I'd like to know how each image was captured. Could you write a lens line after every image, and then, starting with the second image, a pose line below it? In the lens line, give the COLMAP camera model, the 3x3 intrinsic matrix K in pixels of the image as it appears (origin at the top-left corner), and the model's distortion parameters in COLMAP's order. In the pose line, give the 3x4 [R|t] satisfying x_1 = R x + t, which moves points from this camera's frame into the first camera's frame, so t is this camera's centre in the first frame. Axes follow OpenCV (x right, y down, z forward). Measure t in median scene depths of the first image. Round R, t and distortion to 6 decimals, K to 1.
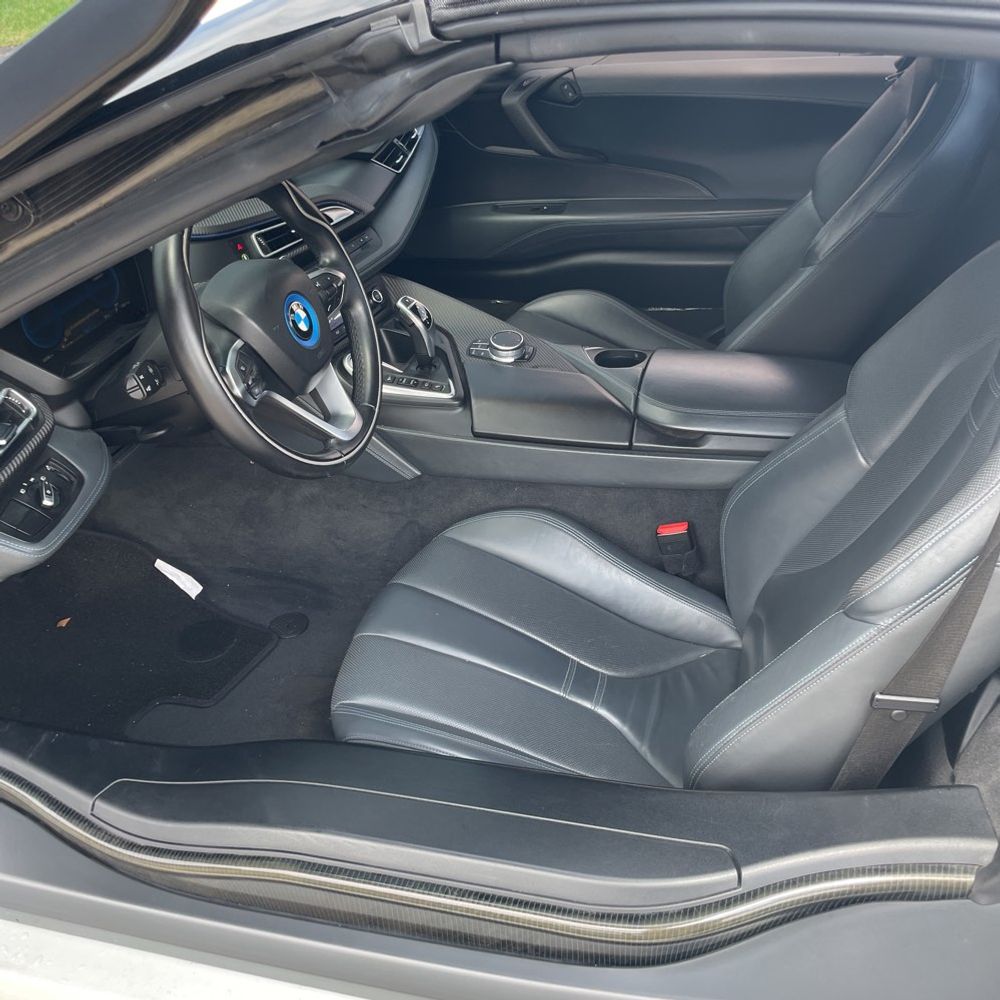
lens RADIAL K [[1005.9, 0, 491.0], [0, 1005.9, 487.6], [0, 0, 1]] dist [0.087658, -0.118018]
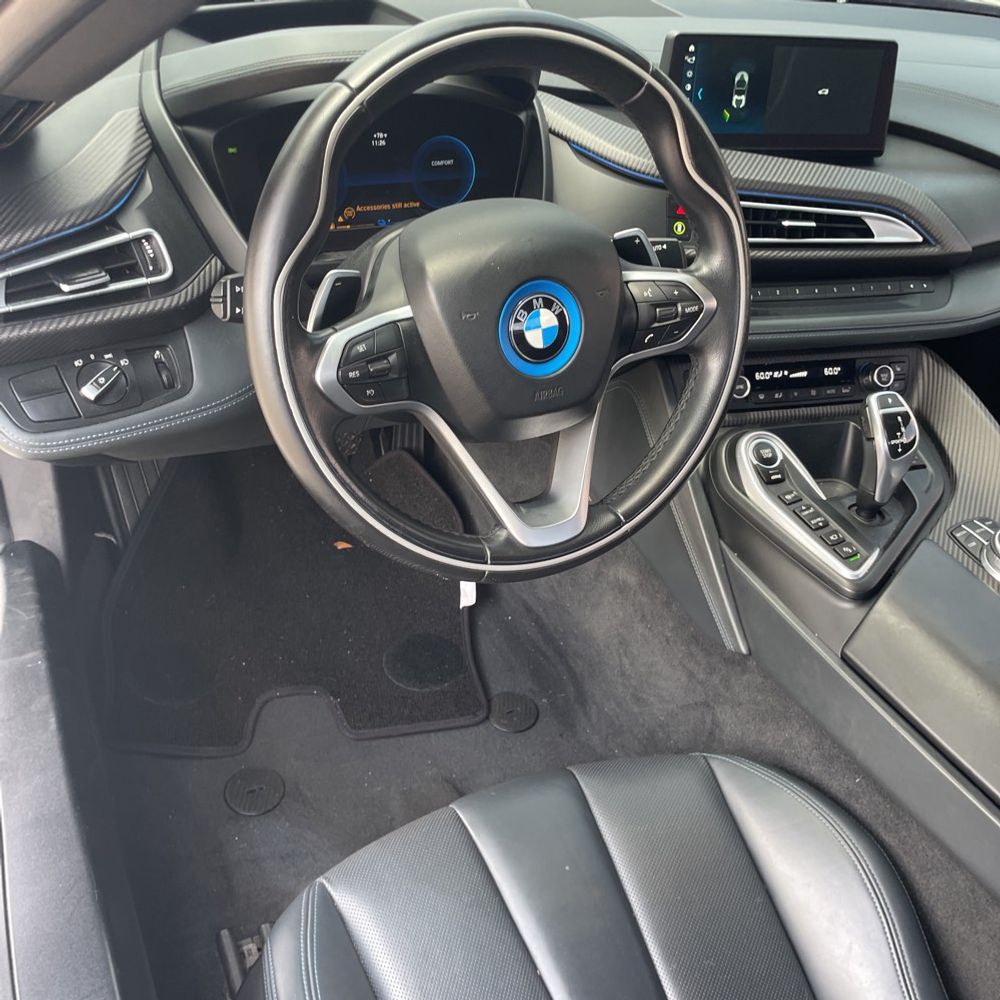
lens RADIAL K [[1005.9, 0, 491.0], [0, 1005.9, 487.6], [0, 0, 1]] dist [0.087658, -0.118018]
pose [[0.661157, 0.512289, -0.548116, 0.115711], [-0.504054, 0.844442, 0.181238, -0.134541], [0.555698, 0.156453, 0.816530, 0.400130]]
